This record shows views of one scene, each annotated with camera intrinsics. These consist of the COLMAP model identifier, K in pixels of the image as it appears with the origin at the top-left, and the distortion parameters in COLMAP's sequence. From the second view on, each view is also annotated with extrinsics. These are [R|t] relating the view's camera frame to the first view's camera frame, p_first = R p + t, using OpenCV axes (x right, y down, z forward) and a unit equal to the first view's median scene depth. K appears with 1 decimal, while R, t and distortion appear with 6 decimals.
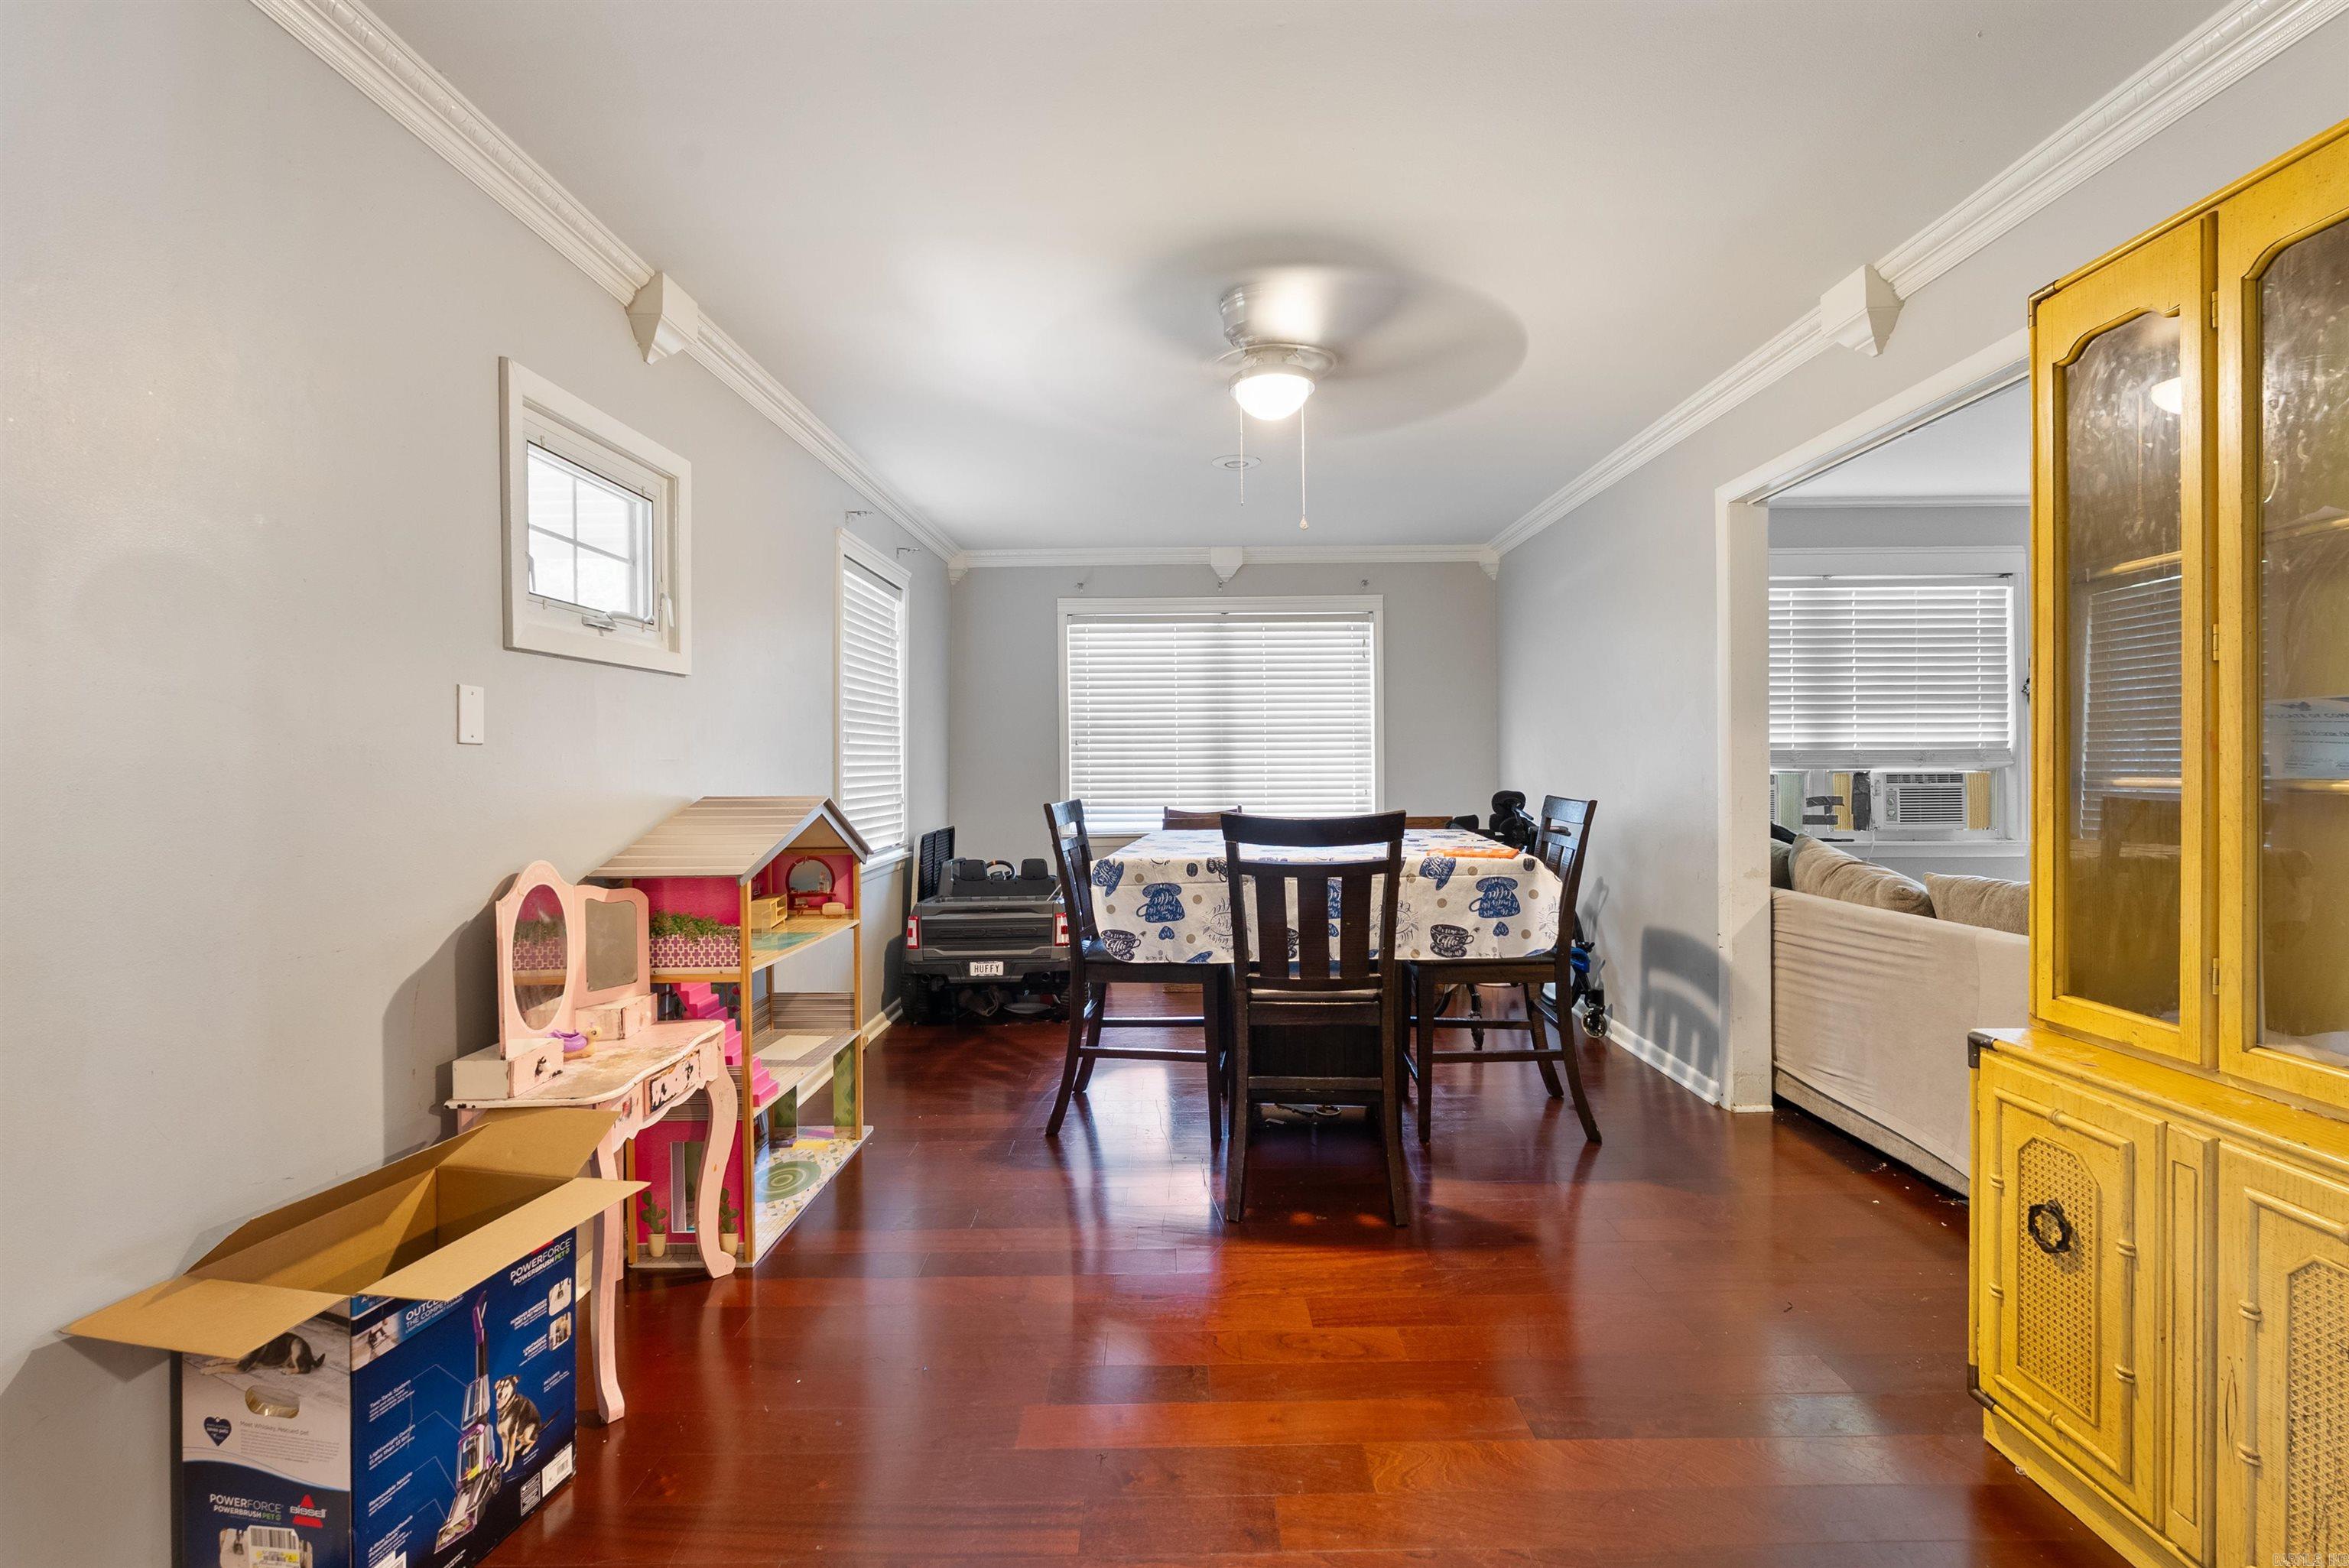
lens RADIAL K [[1006.0, 0, 1180.7], [0, 1006.0, 770.5], [0, 0, 1]] dist [-0.003183, 0.000413]
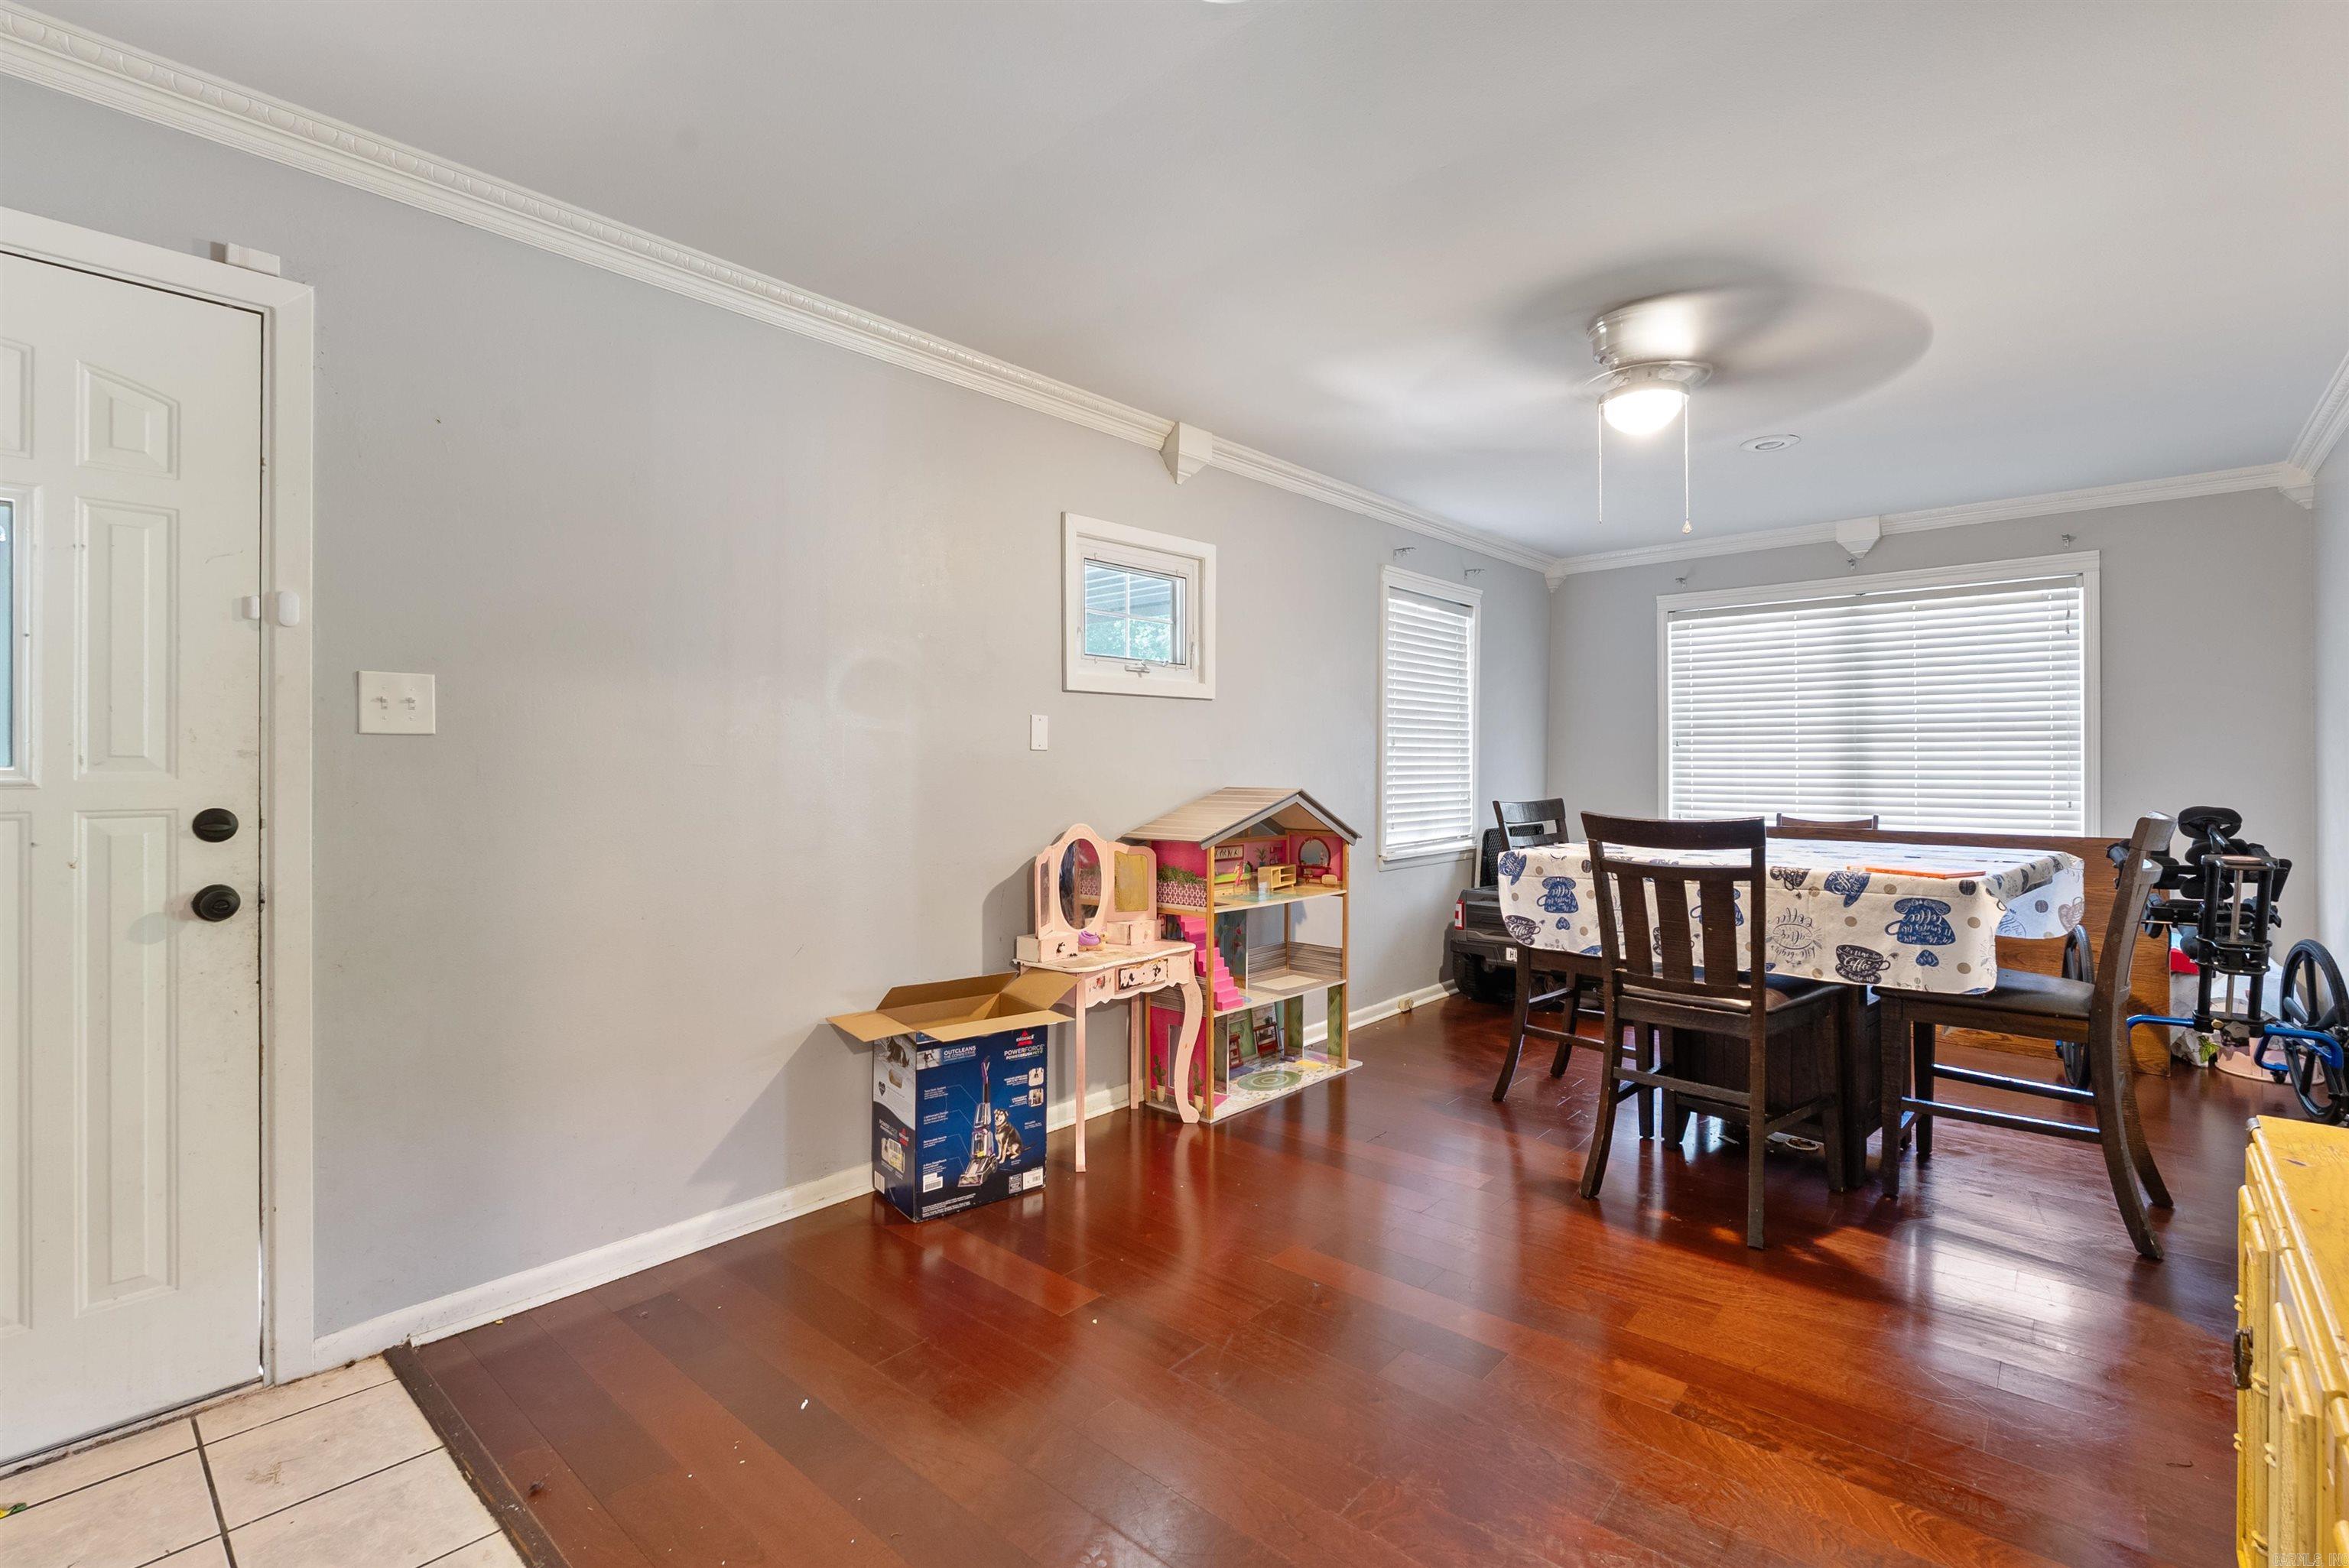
lens RADIAL K [[1052.7, 0, 1241.0], [0, 1052.7, 764.5], [0, 0, 1]] dist [-0.000173, 0.000083]
pose [[0.771359, 0.008119, -0.636349, 0.472886], [-0.011736, 0.999930, -0.001469, -0.002792], [0.636292, 0.008602, 0.771400, -0.094530]]
